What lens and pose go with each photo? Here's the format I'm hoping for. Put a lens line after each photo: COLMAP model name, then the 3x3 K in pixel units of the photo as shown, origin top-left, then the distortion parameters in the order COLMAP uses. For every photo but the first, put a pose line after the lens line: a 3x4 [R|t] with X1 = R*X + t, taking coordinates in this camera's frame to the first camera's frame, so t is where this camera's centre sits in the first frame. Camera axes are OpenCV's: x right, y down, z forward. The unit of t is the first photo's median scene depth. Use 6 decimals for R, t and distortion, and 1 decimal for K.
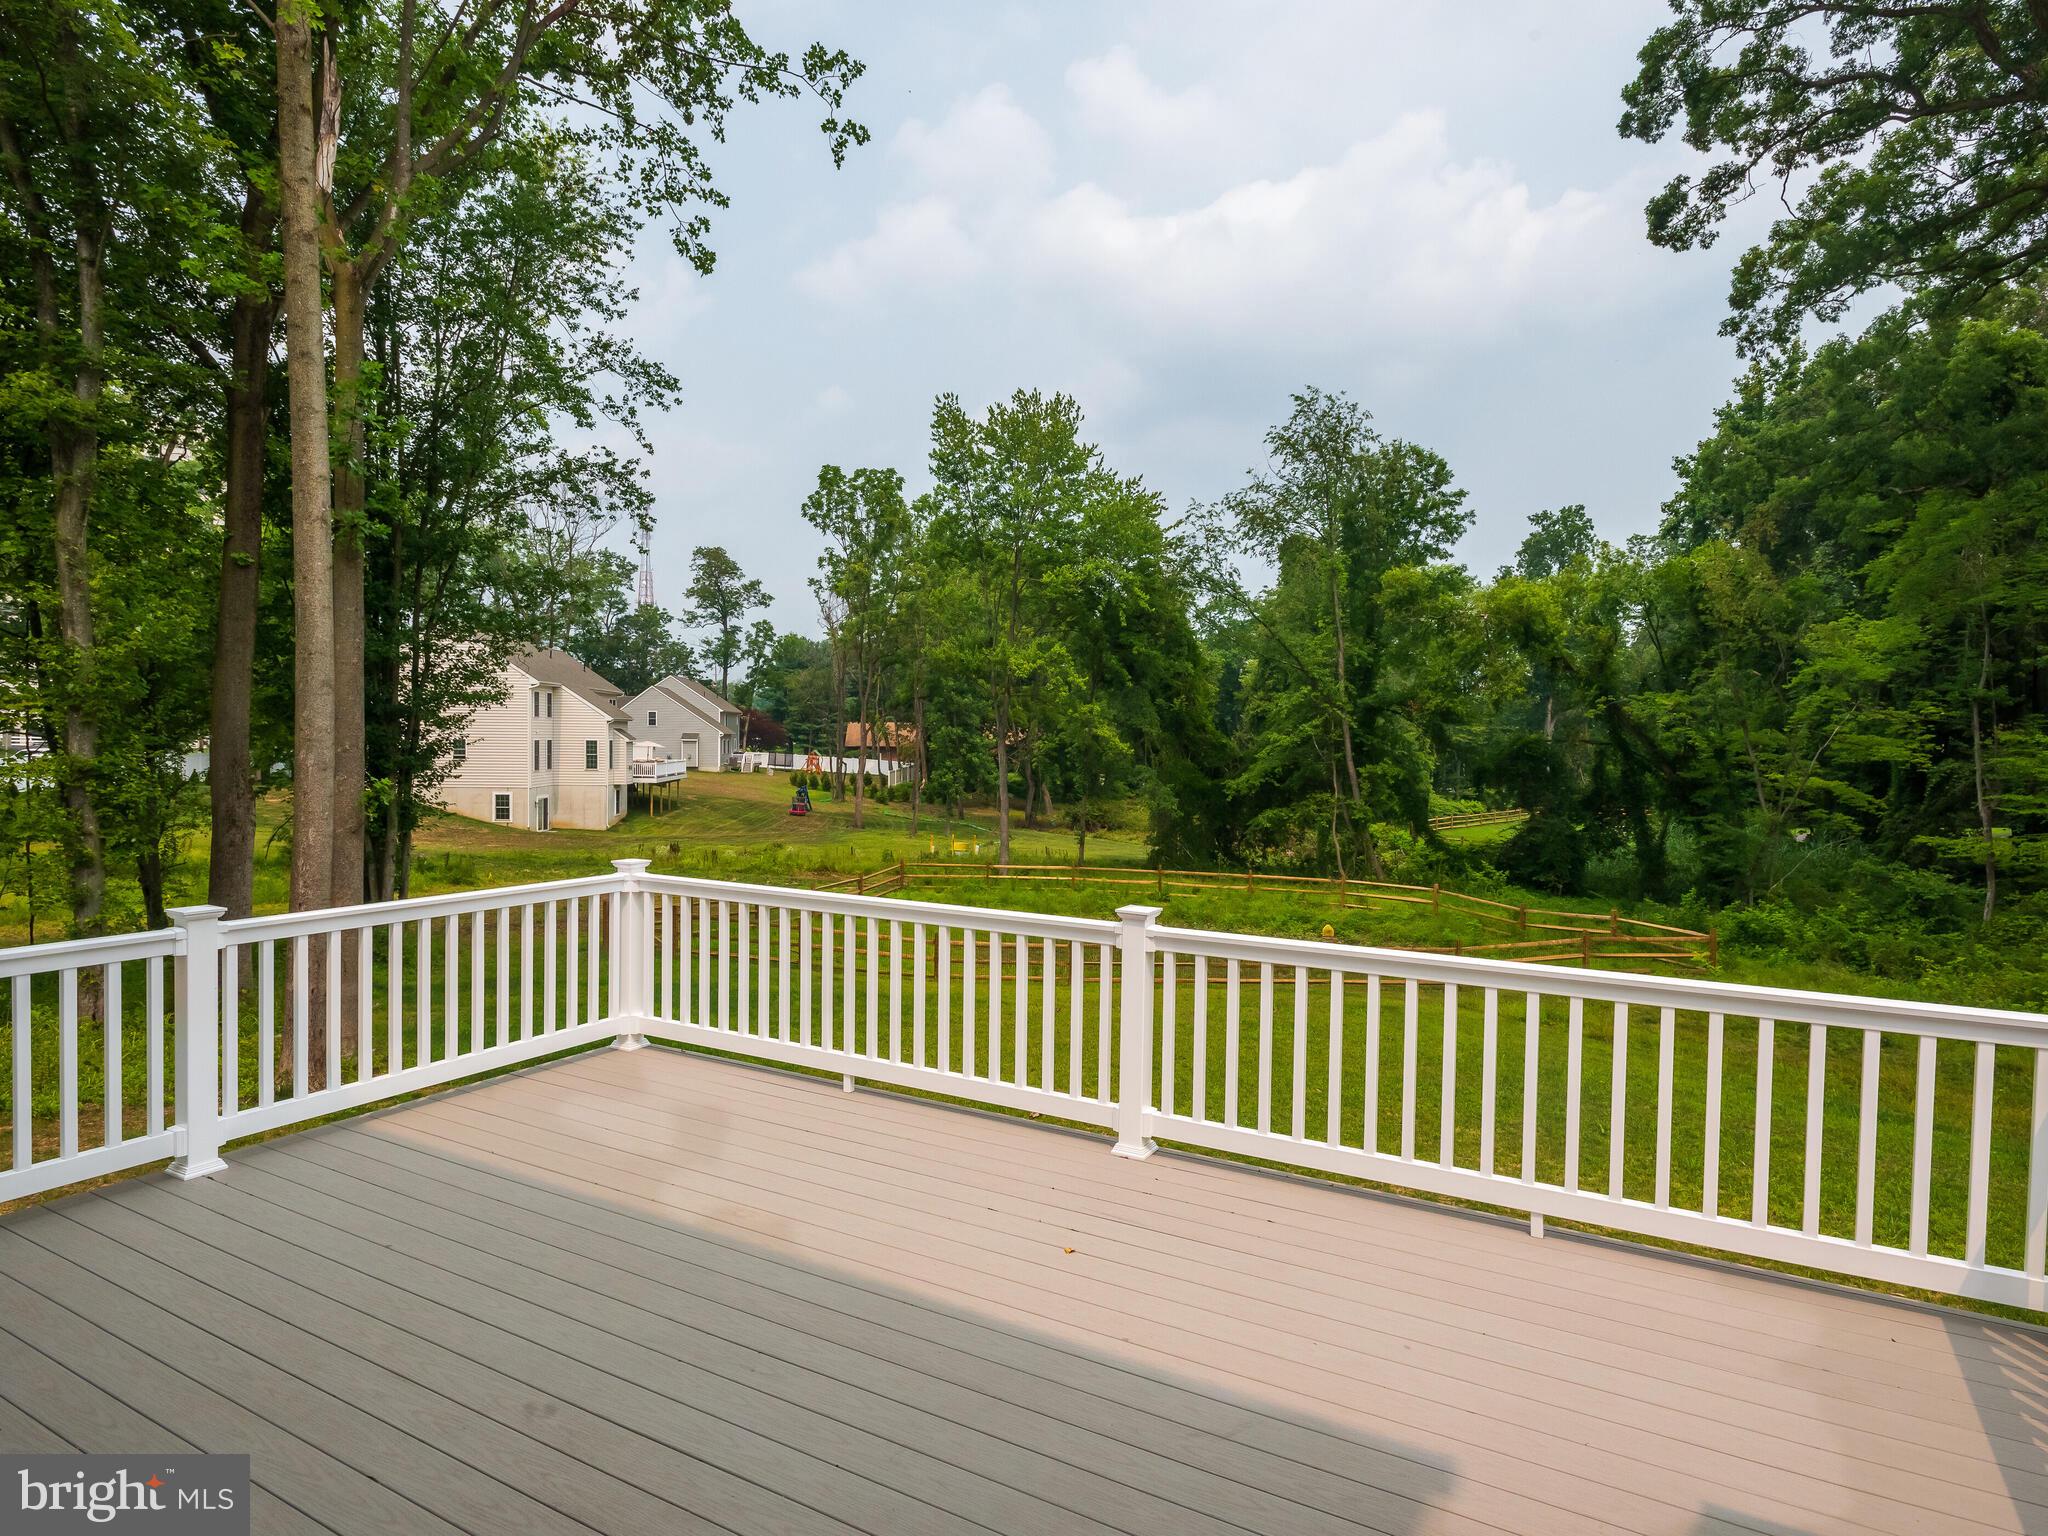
lens RADIAL K [[1234.1, 0, 998.0], [0, 1234.1, 763.2], [0, 0, 1]] dist [0.008739, -0.001030]
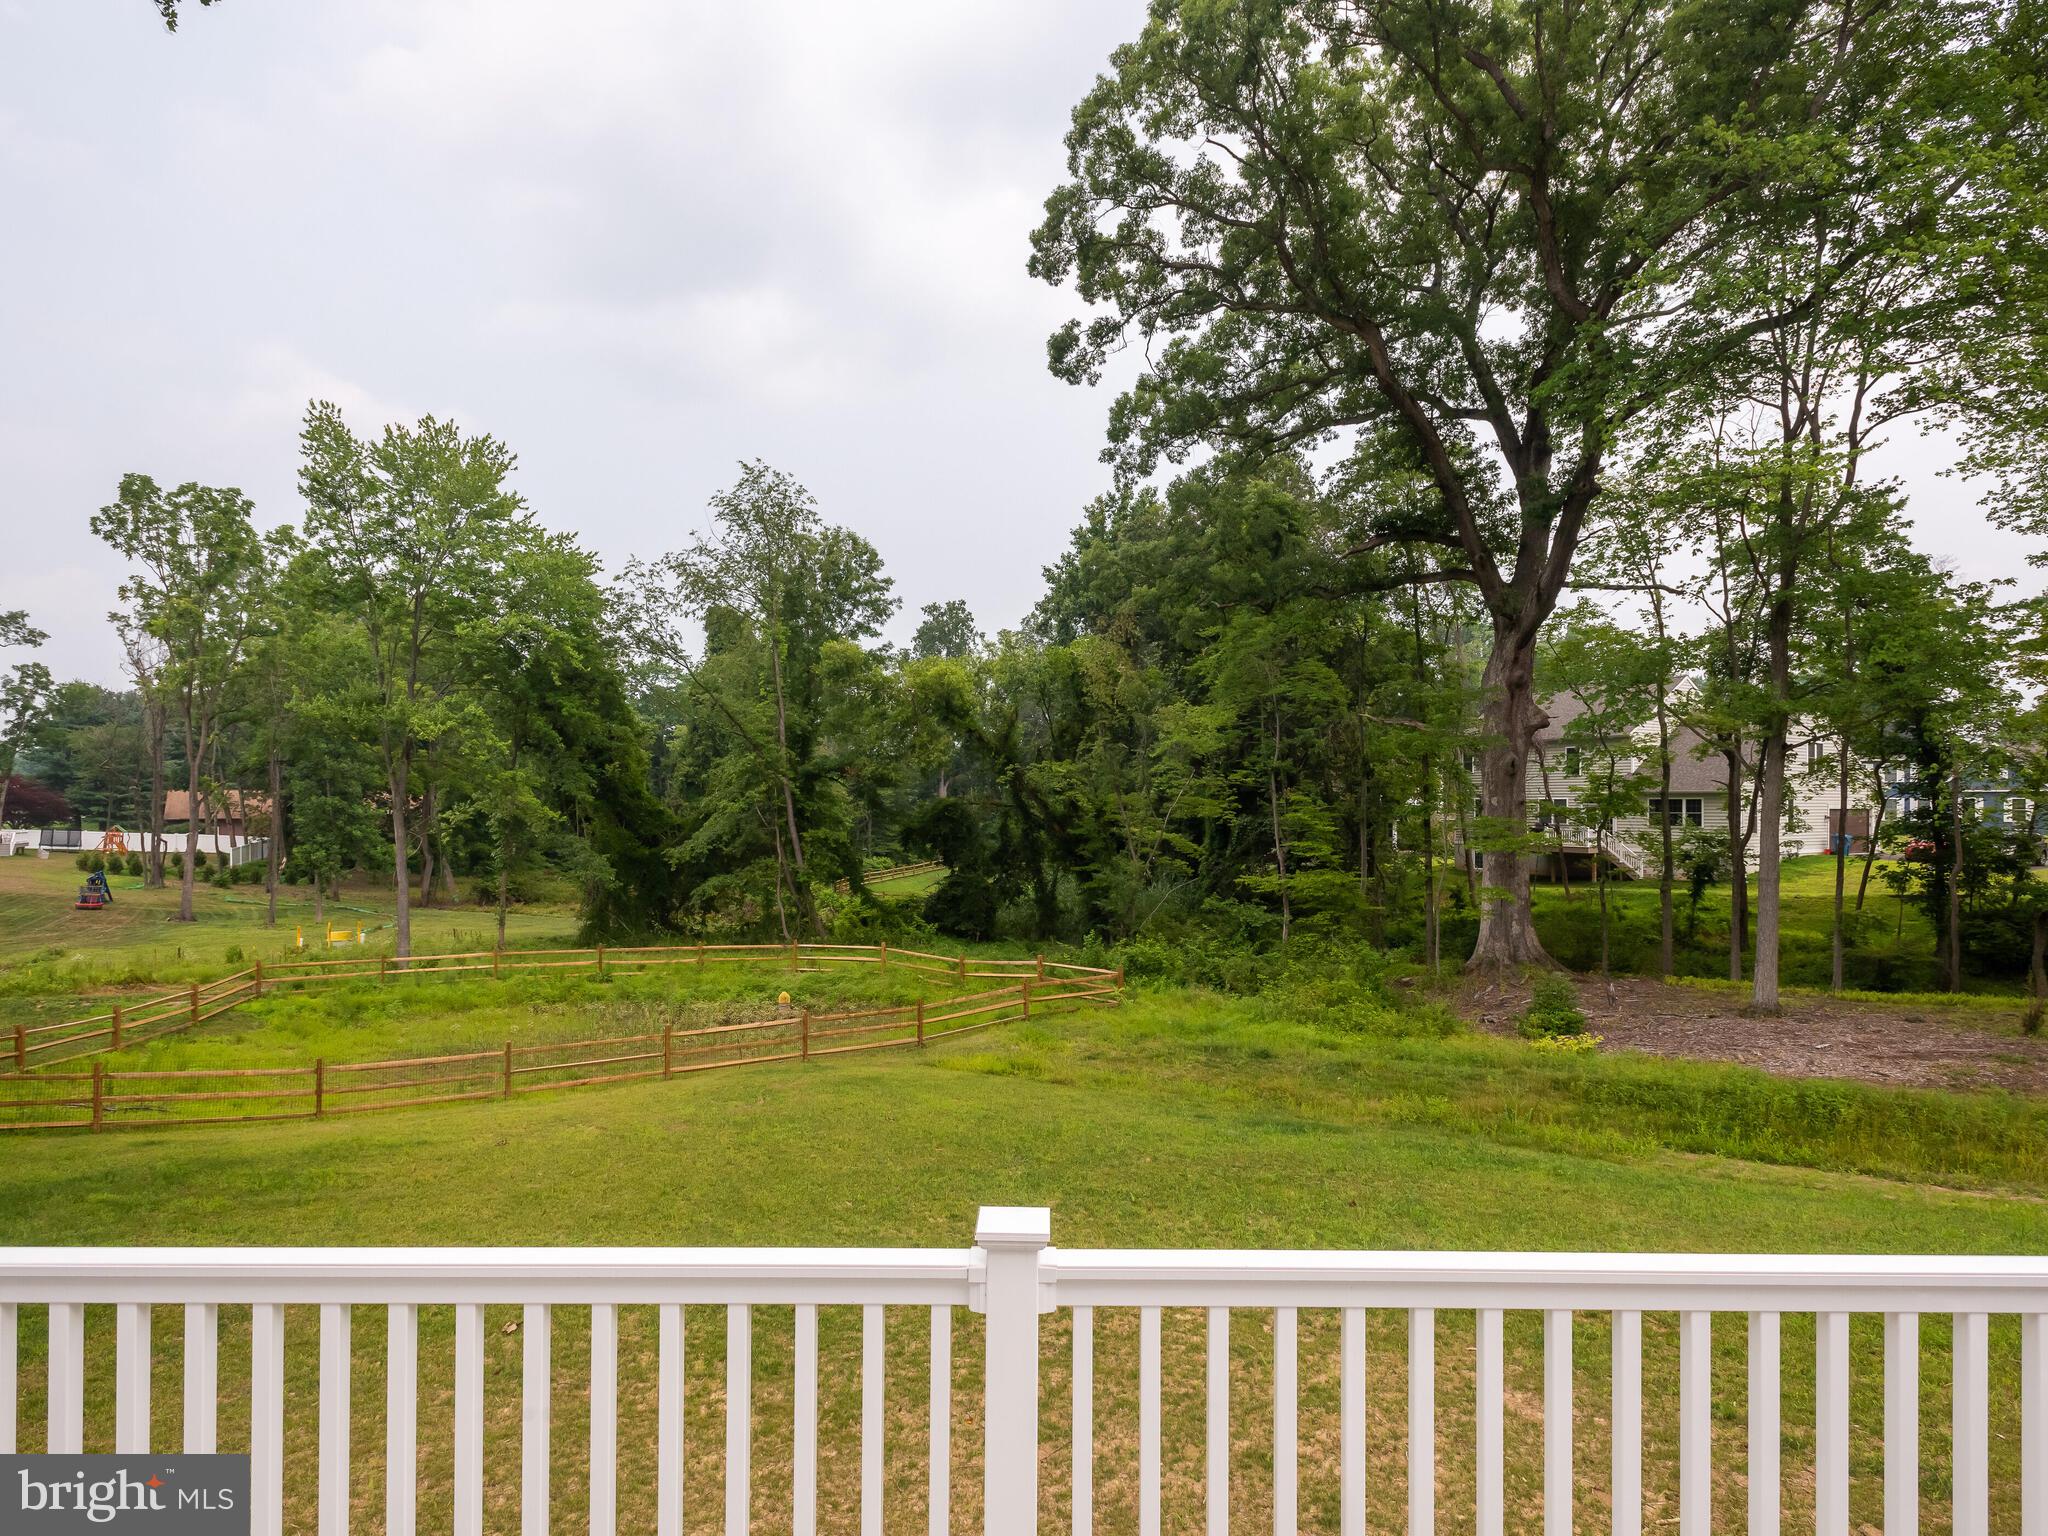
lens RADIAL K [[1094.2, 0, 1022.4], [0, 1094.2, 791.8], [0, 0, 1]] dist [0.015178, -0.002158]
pose [[0.856821, -0.008381, 0.515546, -0.020703], [0.021921, 0.999556, -0.020183, -0.007780], [-0.515148, 0.028595, 0.856624, 0.119222]]
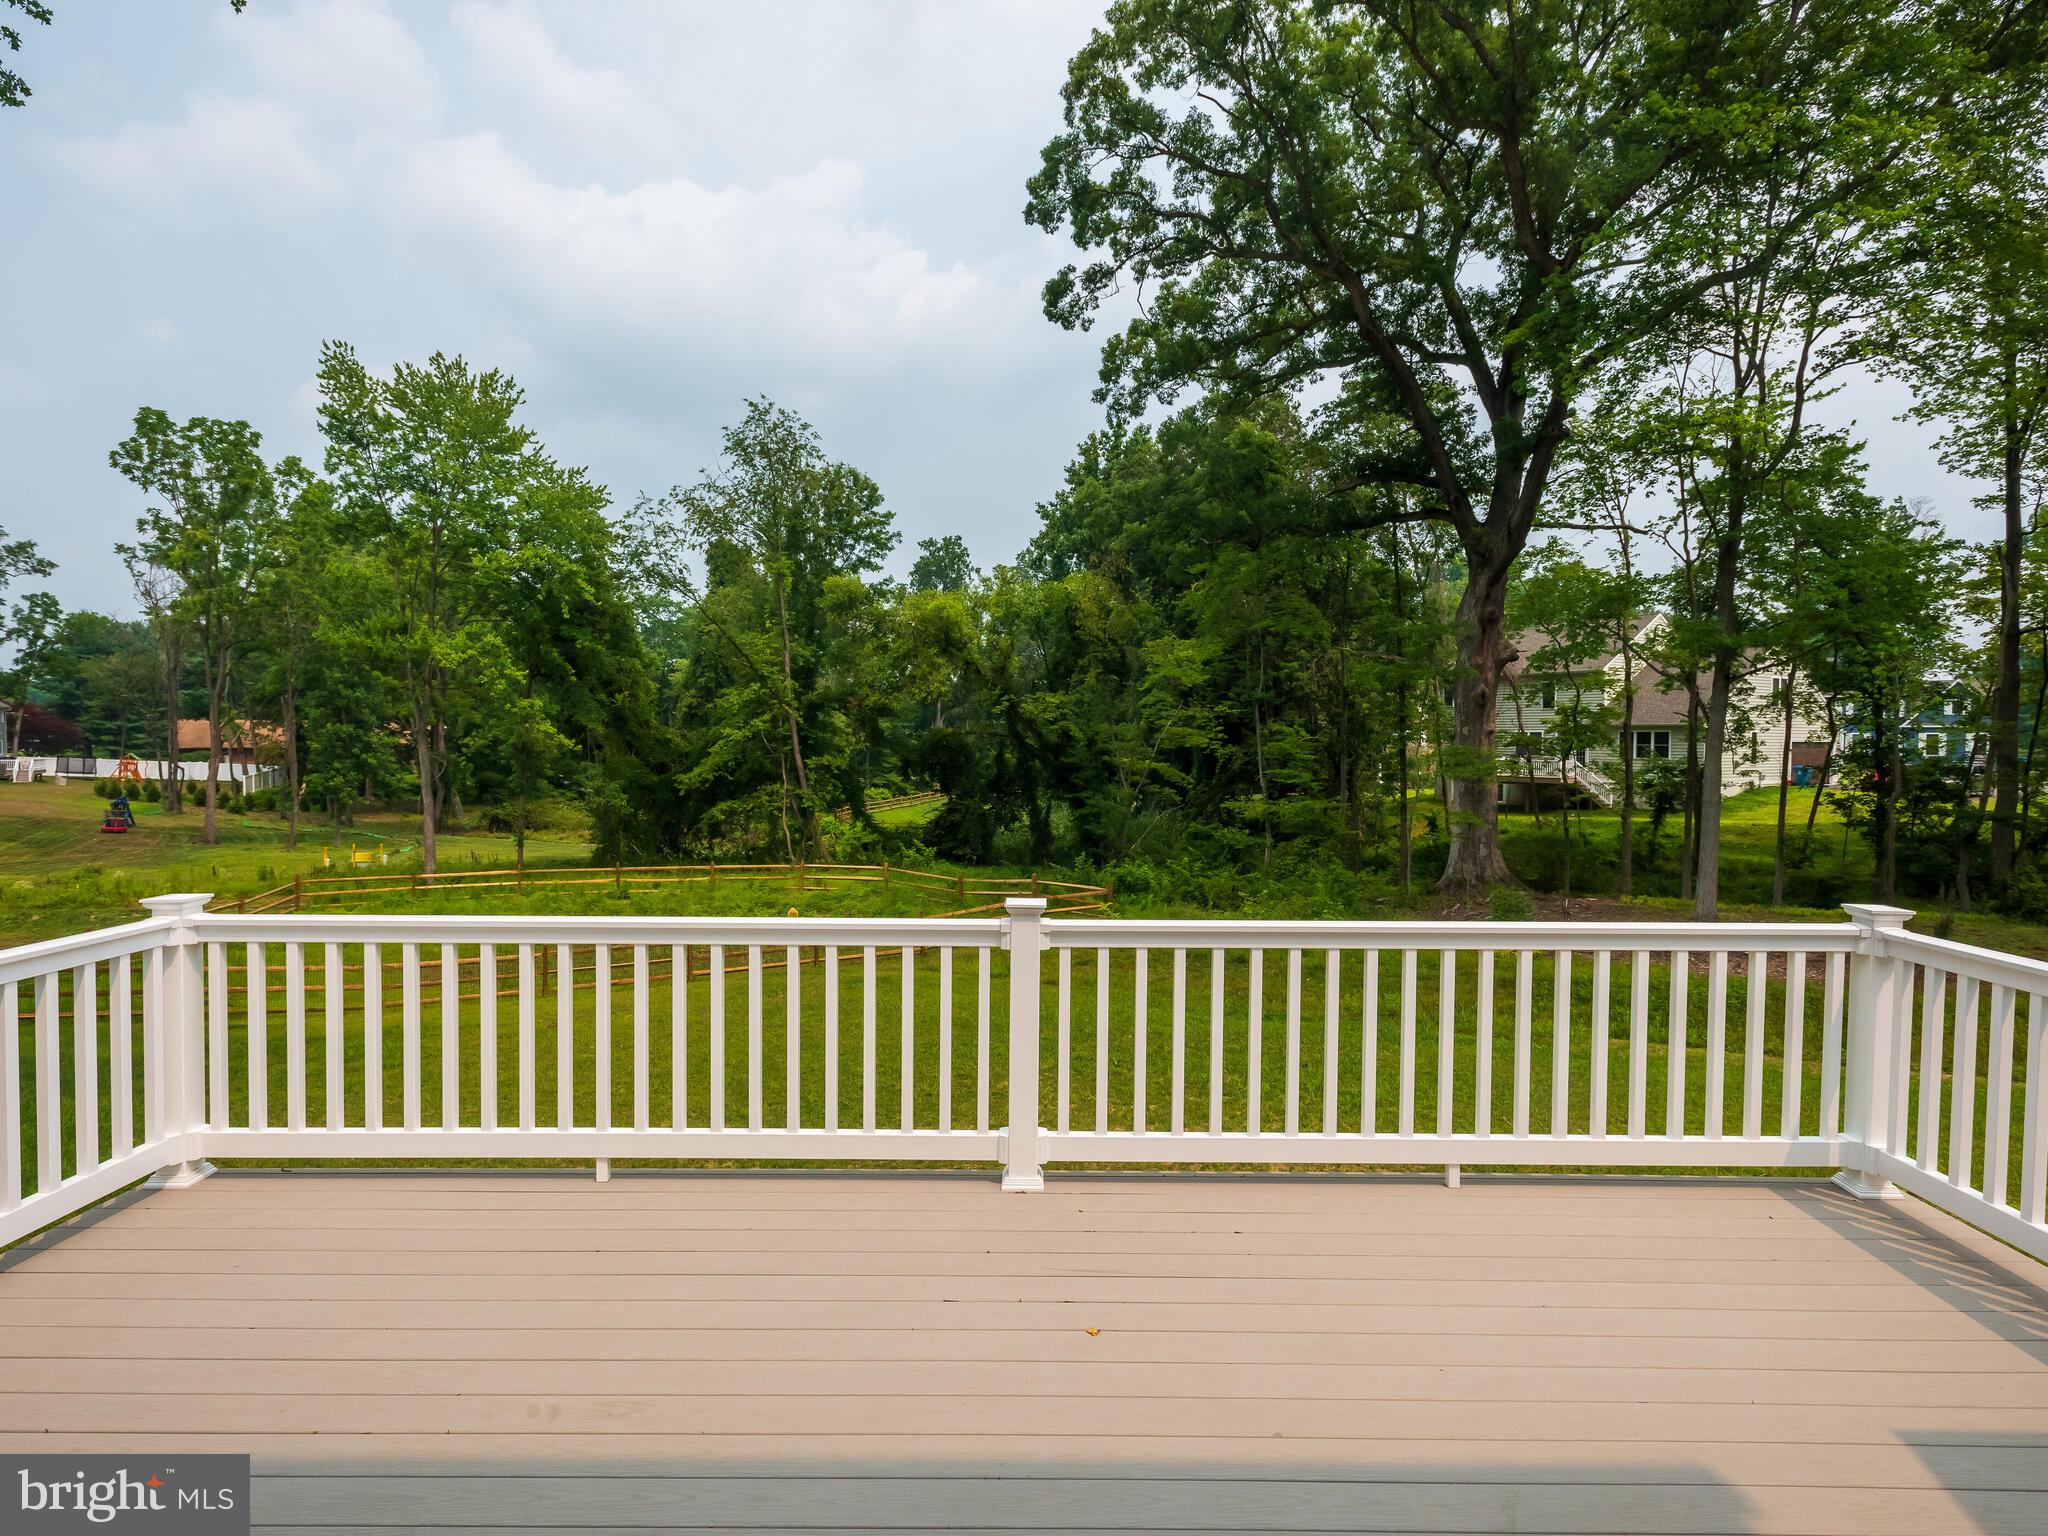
lens RADIAL K [[1124.0, 0, 1025.3], [0, 1124.0, 771.3], [0, 0, 1]] dist [0.014510, -0.000896]
pose [[0.852382, -0.023779, 0.522379, -0.056447], [0.018970, 0.999714, 0.014553, 0.002979], [-0.522576, -0.002496, 0.852589, 0.063447]]
